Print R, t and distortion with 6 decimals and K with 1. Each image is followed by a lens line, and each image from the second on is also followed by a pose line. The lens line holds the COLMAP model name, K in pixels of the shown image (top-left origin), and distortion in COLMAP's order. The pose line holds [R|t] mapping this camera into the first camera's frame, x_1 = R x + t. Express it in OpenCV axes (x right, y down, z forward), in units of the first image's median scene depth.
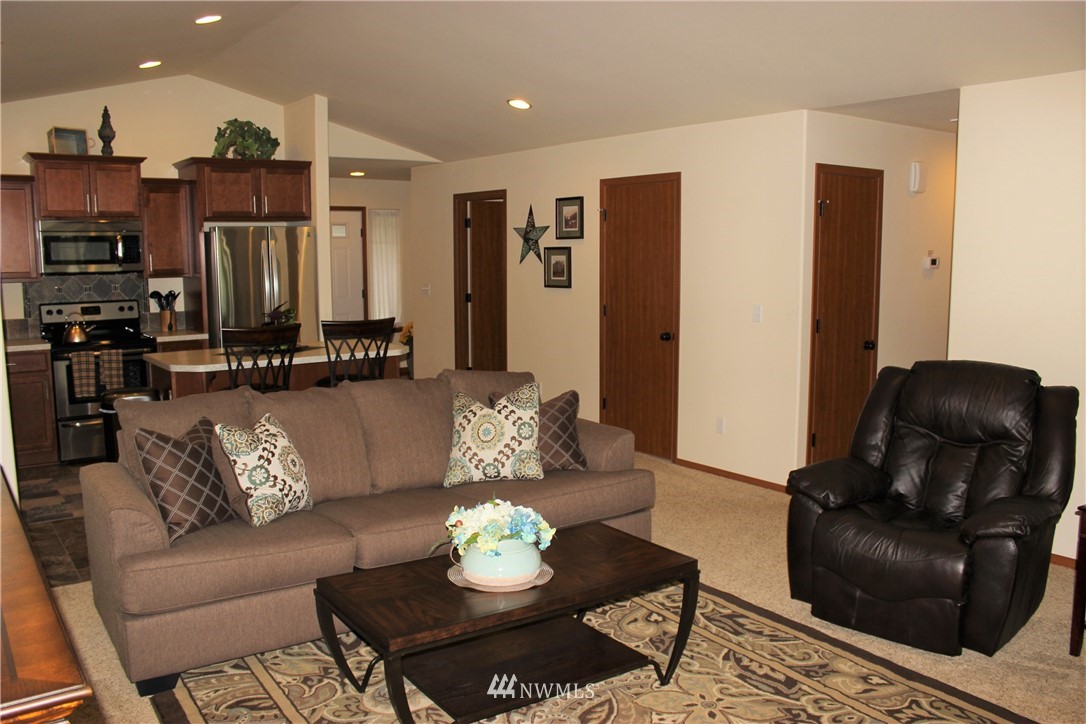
lens RADIAL K [[917.7, 0, 541.6], [0, 917.7, 365.9], [0, 0, 1]] dist [-0.143093, 0.122113]
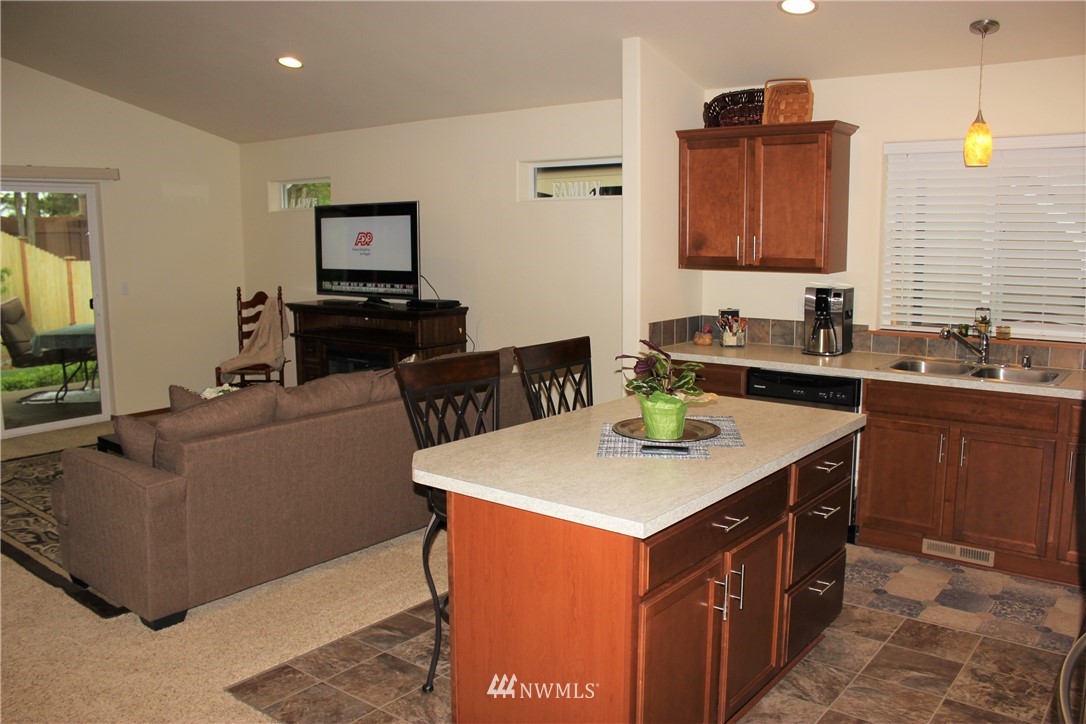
lens RADIAL K [[917.7, 0, 546.1], [0, 917.7, 366.5], [0, 0, 1]] dist [-0.143093, 0.122113]
pose [[-0.960661, 0.027319, -0.276377, -0.108614], [-0.051338, 0.960532, 0.273391, -0.252705], [0.272938, 0.276825, -0.921343, 1.627903]]
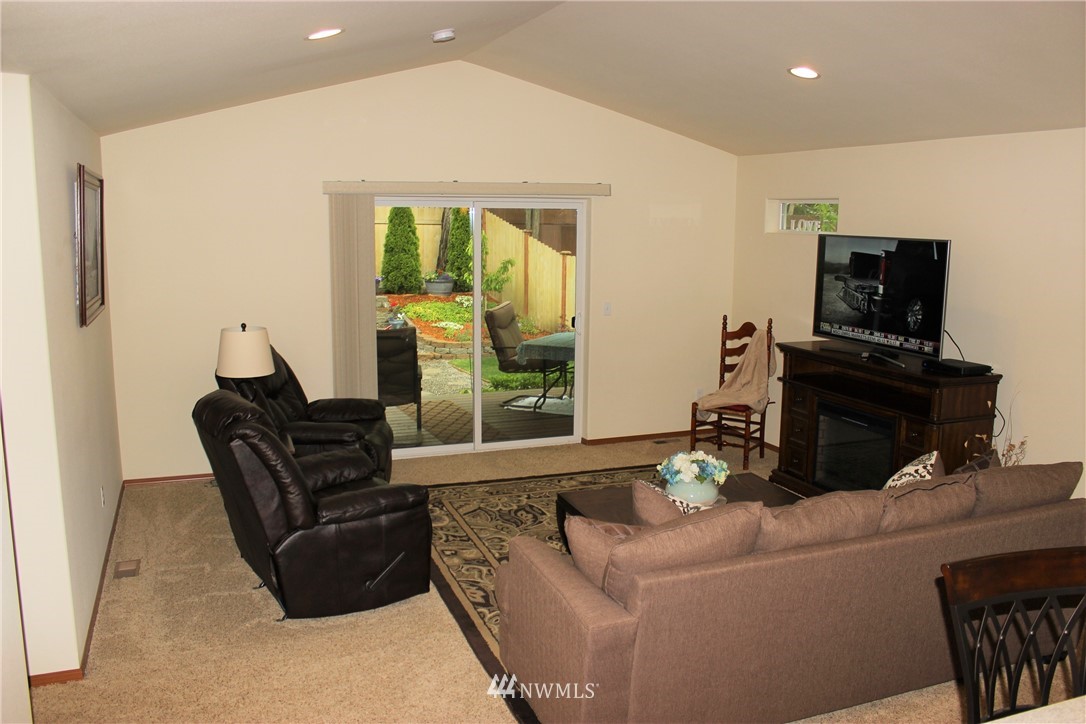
lens RADIAL K [[917.7, 0, 549.8], [0, 917.7, 352.3], [0, 0, 1]] dist [-0.143093, 0.122113]
pose [[-0.971877, -0.067392, 0.225640, -0.093505], [0.000488, 0.957599, 0.288105, -0.286095], [-0.235488, 0.280112, -0.930635, 1.426373]]
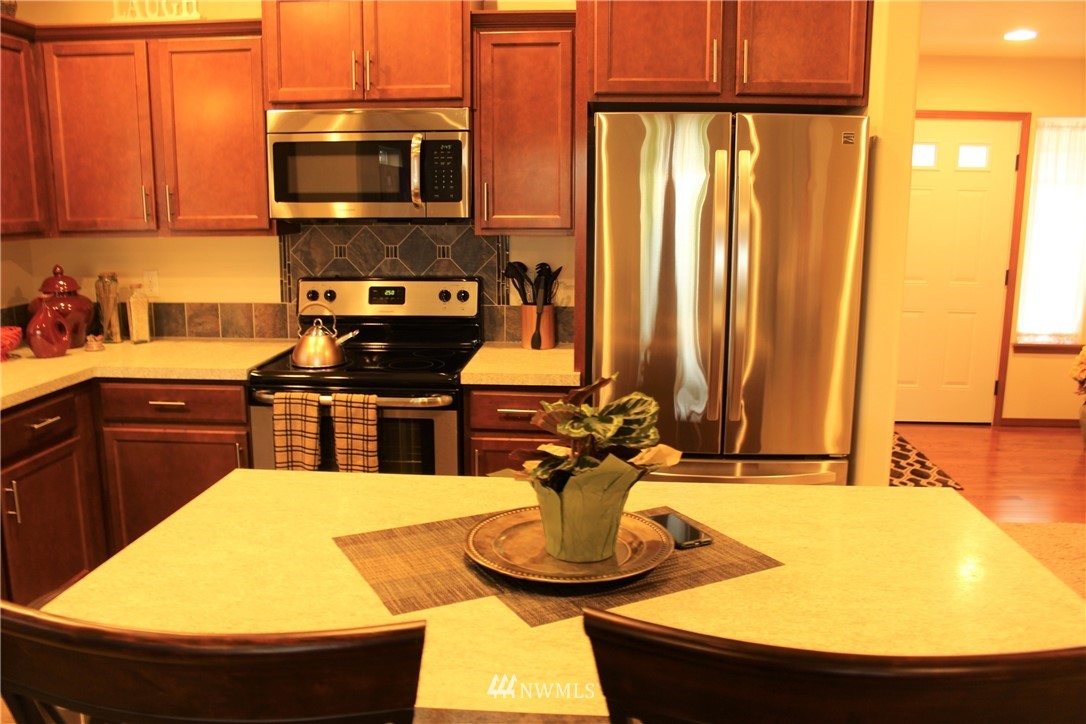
lens RADIAL K [[917.7, 0, 538.6], [0, 917.7, 351.7], [0, 0, 1]] dist [-0.143093, 0.122113]
pose [[0.771008, 0.113647, -0.626602, -0.126106], [-0.089145, 0.993520, 0.070506, -0.079222], [0.630555, 0.001498, 0.776143, 0.699866]]
